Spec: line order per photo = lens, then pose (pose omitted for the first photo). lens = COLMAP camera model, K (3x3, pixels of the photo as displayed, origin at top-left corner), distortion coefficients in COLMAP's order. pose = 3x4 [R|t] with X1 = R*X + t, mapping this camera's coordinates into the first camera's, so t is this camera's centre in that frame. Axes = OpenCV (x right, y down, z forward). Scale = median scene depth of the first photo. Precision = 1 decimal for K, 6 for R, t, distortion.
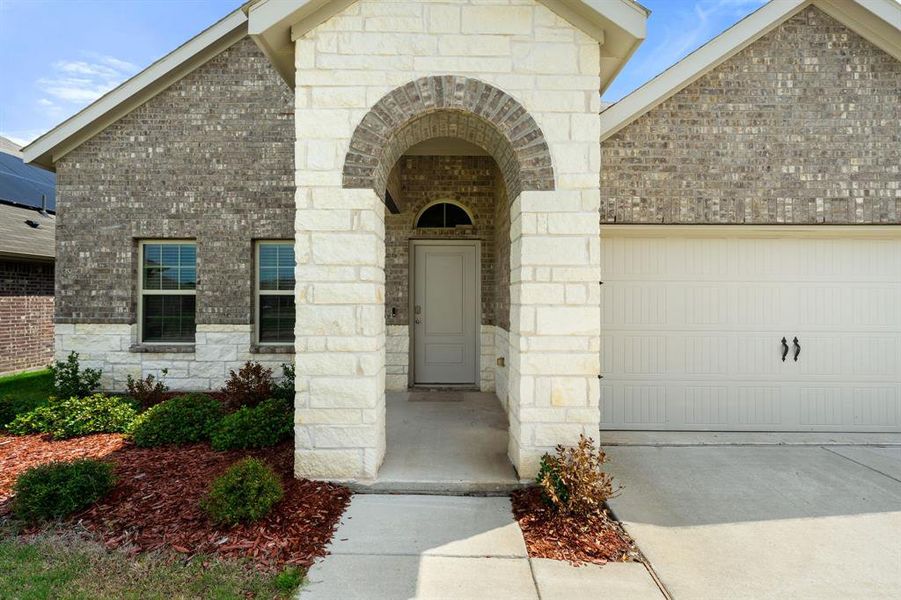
lens RADIAL K [[358.0, 0, 446.7], [0, 358.0, 298.1], [0, 0, 1]] dist [-0.000608, -0.000077]
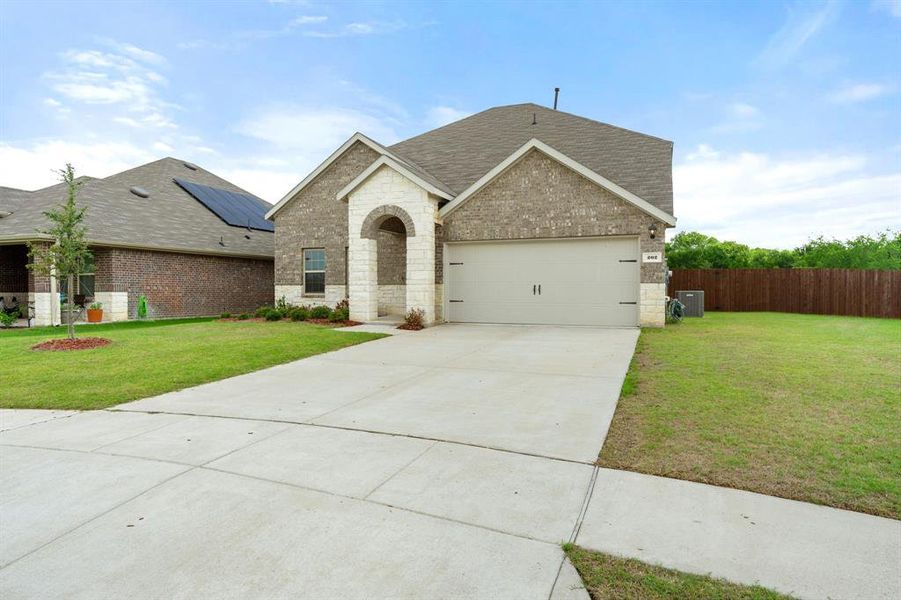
lens RADIAL K [[501.1, 0, 452.2], [0, 501.1, 297.4], [0, 0, 1]] dist [-0.002197, -0.000042]
pose [[0.936940, 0.002471, -0.349480, 1.316493], [0.003269, 0.999869, 0.015834, 0.114454], [0.349474, -0.015978, 0.936810, -1.914257]]
